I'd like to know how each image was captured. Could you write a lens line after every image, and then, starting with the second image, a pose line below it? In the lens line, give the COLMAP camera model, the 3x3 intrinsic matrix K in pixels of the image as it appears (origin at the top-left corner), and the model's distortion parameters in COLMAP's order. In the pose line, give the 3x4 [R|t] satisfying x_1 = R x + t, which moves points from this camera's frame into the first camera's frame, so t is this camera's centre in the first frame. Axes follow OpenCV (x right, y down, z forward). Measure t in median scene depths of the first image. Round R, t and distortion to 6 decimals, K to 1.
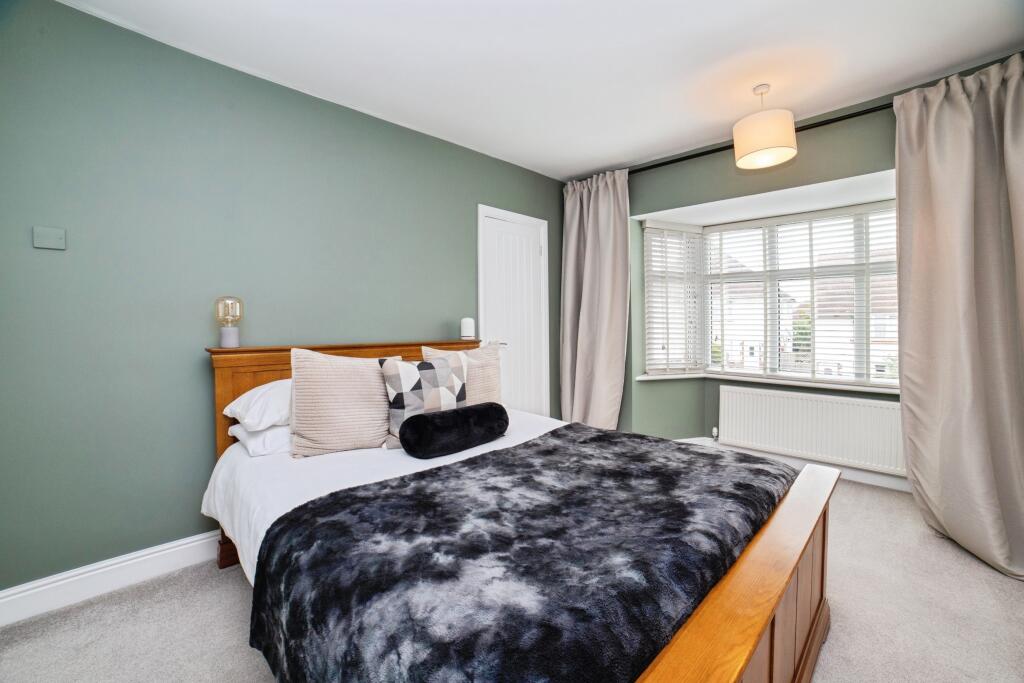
lens RADIAL K [[398.5, 0, 512.0], [0, 398.5, 341.5], [0, 0, 1]] dist [-0.058404, 0.000210]
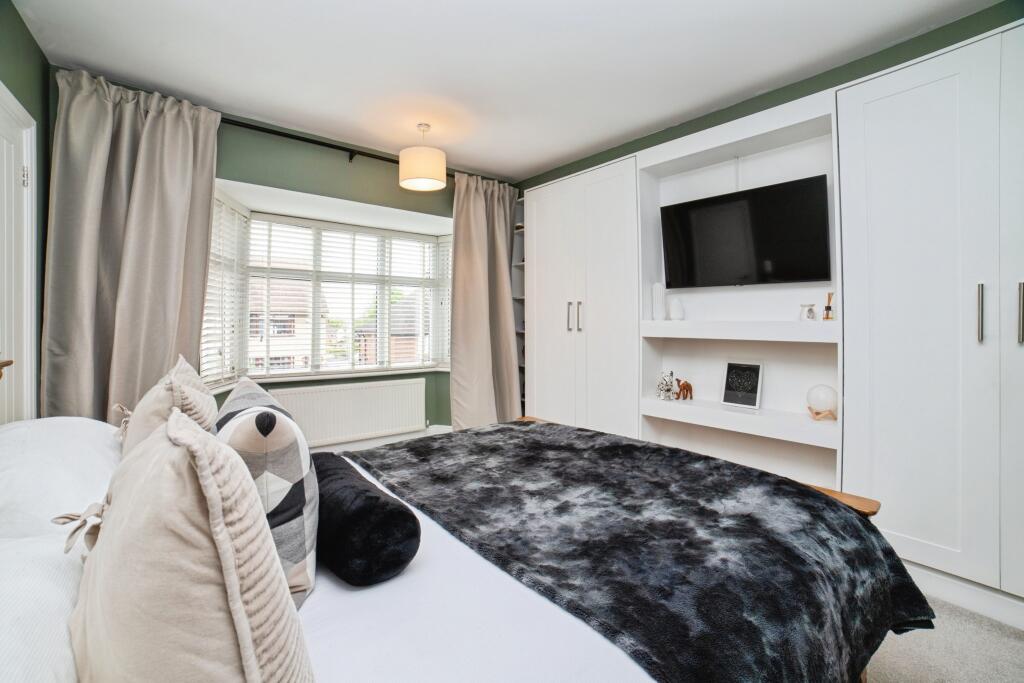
lens RADIAL K [[421.0, 0, 511.3], [0, 421.0, 307.5], [0, 0, 1]] dist [-0.039405, 0.000317]
pose [[0.067489, 0.053256, 0.996298, -1.019345], [0.020164, 0.998298, -0.054729, -0.029320], [-0.997516, 0.023783, 0.066300, 1.053196]]
